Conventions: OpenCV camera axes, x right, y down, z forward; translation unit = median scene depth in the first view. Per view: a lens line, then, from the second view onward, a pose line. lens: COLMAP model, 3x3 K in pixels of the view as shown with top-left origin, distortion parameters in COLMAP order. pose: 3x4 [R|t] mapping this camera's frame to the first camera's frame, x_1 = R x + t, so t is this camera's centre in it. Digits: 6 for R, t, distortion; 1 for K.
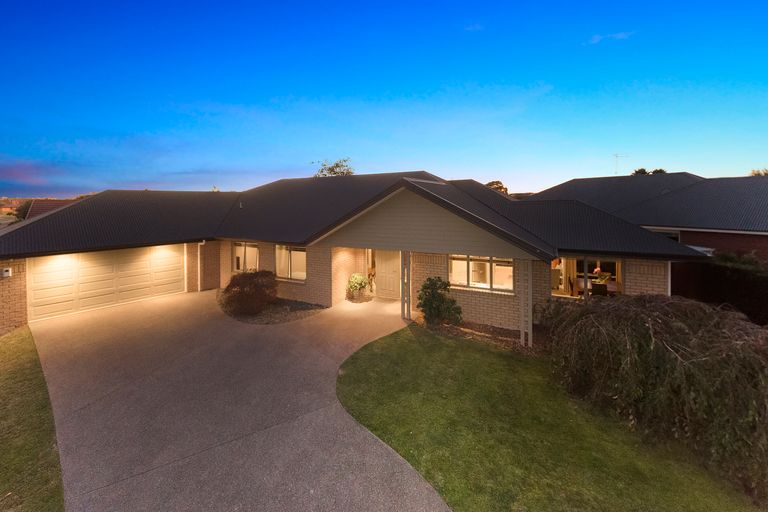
lens RADIAL K [[312.0, 0, 384.0], [0, 312.0, 256.0], [0, 0, 1]] dist [0.021133, -0.000248]
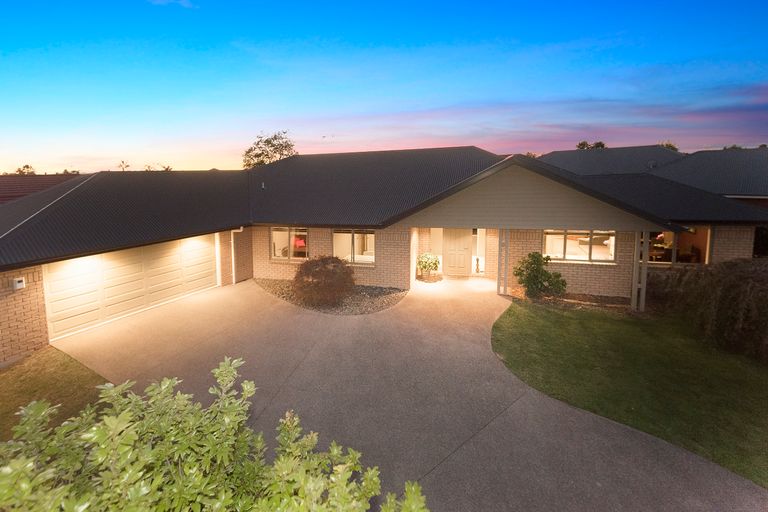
lens RADIAL K [[299.8, 0, 382.6], [0, 299.8, 251.5], [0, 0, 1]] dist [0.014424, 0.000043]
pose [[0.980003, -0.068928, 0.186661, -0.427898], [0.053732, 0.994907, 0.085284, -0.040161], [-0.191588, -0.073549, 0.978716, 0.106496]]
